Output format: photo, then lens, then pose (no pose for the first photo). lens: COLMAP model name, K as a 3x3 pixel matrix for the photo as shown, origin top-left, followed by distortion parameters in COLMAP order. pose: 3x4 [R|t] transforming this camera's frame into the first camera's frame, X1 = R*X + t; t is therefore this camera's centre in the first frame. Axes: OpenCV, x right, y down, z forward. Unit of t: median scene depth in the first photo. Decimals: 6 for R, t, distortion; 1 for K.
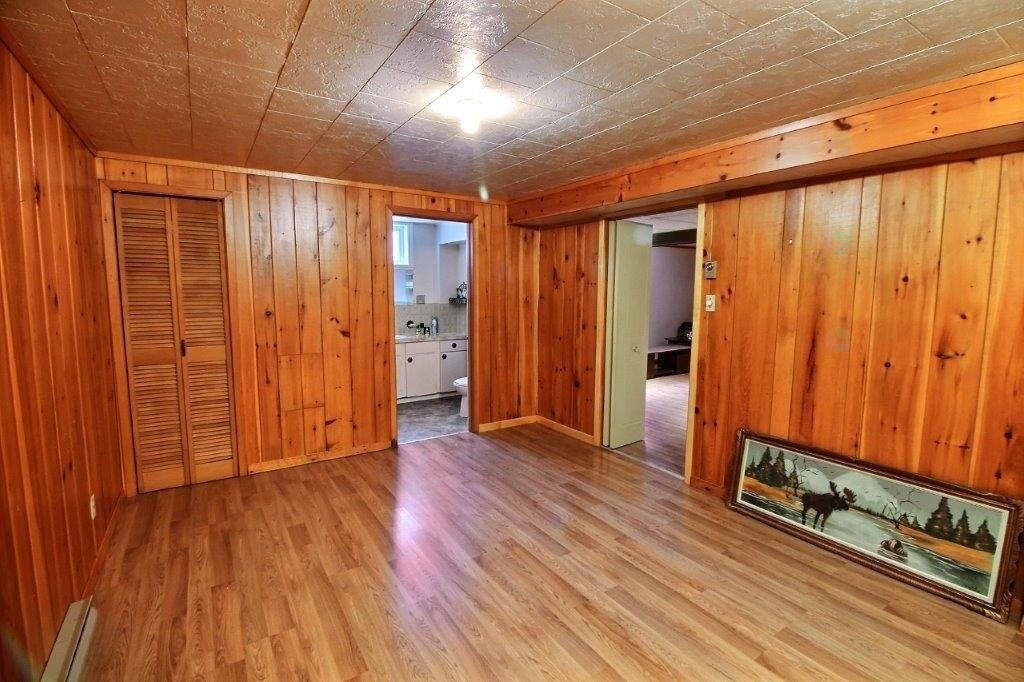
lens RADIAL K [[473.1, 0, 511.3], [0, 473.1, 340.6], [0, 0, 1]] dist [-0.005964, -0.007424]
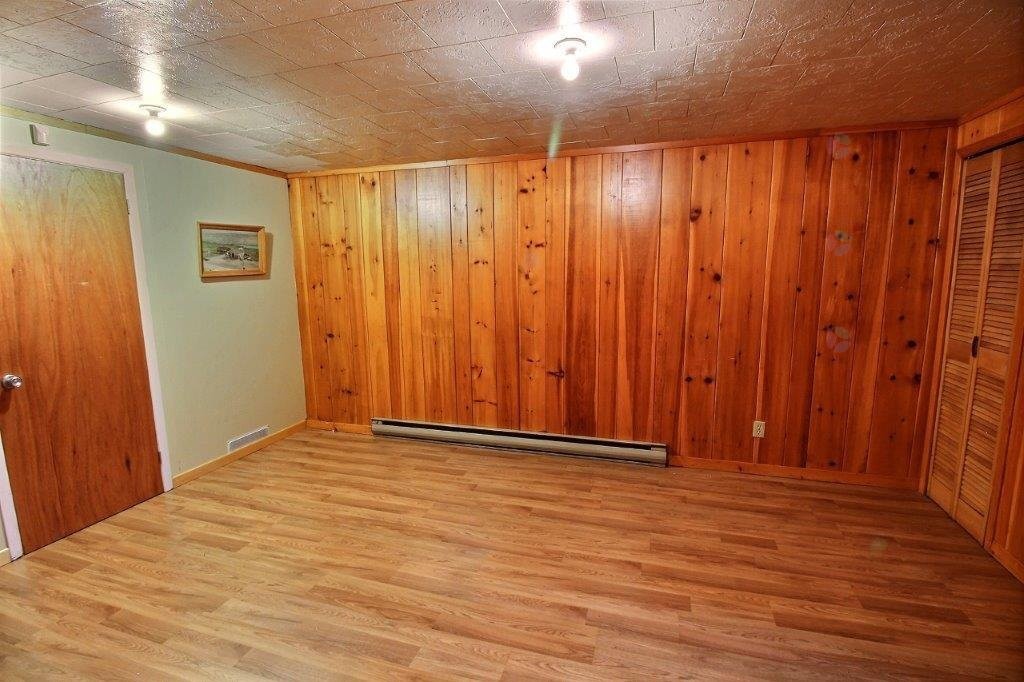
lens RADIAL K [[473.1, 0, 513.2], [0, 473.1, 339.7], [0, 0, 1]] dist [-0.005964, -0.007424]
pose [[-0.771765, 0.096227, -0.628585, 0.534285], [-0.063769, 0.971790, 0.227061, -0.177139], [0.632702, 0.215322, -0.743858, 1.596377]]
